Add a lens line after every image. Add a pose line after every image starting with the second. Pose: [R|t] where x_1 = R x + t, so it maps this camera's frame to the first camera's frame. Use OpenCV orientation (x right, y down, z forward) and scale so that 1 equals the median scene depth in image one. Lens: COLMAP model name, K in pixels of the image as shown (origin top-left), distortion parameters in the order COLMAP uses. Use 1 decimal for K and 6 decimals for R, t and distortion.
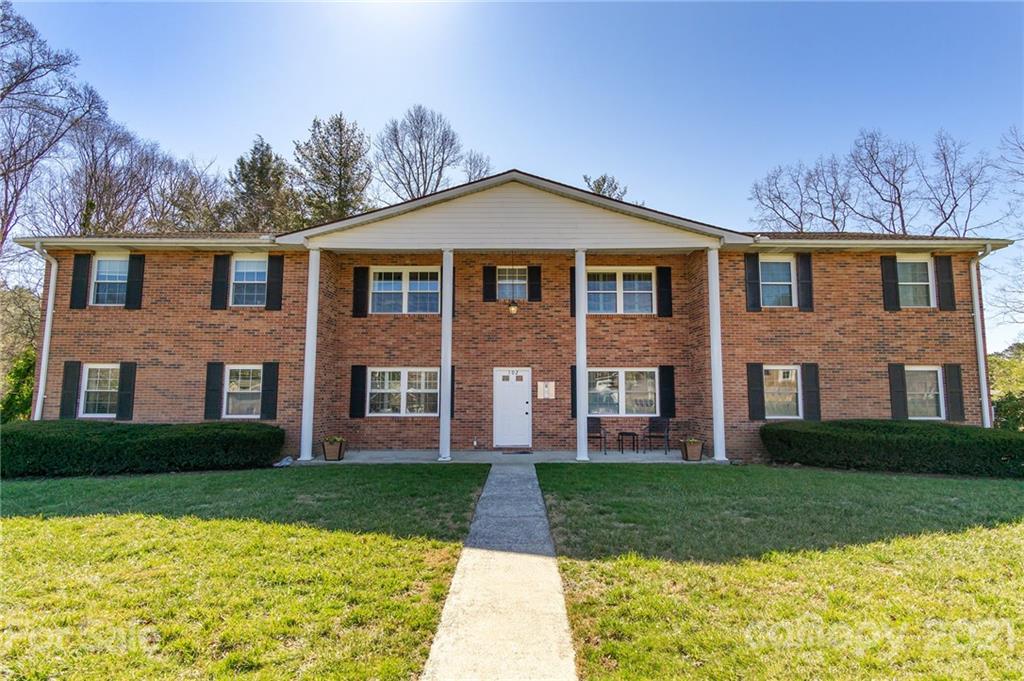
lens RADIAL K [[556.6, 0, 513.7], [0, 556.6, 321.1], [0, 0, 1]] dist [0.000388, 0.000253]
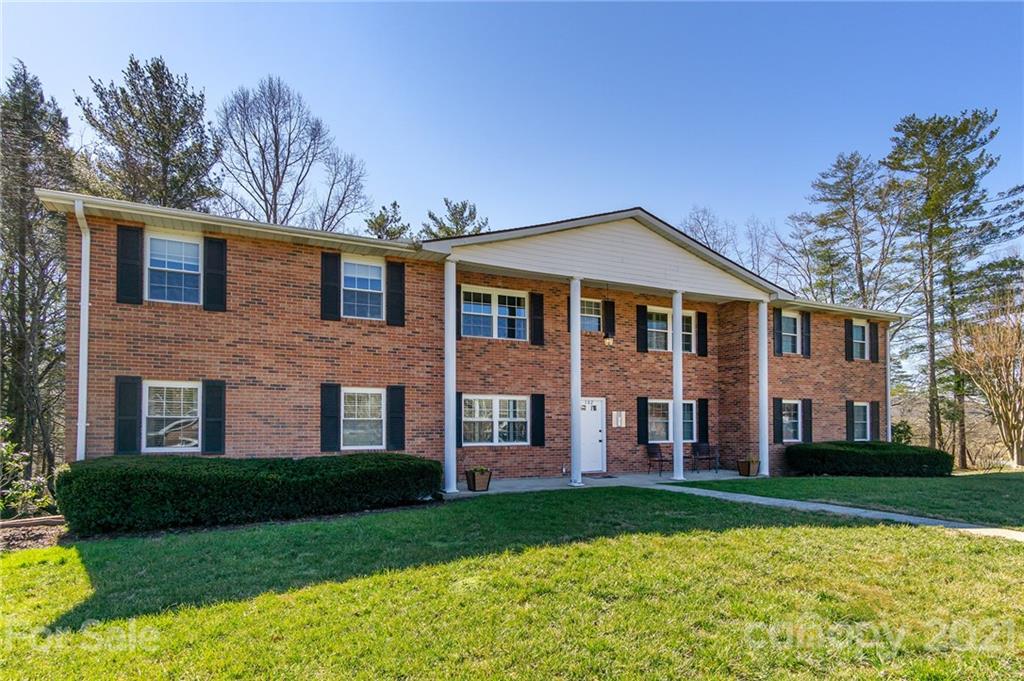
lens RADIAL K [[590.7, 0, 504.2], [0, 590.7, 405.7], [0, 0, 1]] dist [-0.001269, -0.000176]
pose [[0.894302, 0.014319, 0.447235, -0.656901], [-0.053421, 0.995756, 0.074941, 0.024939], [-0.444264, -0.090912, 0.891271, 0.088200]]
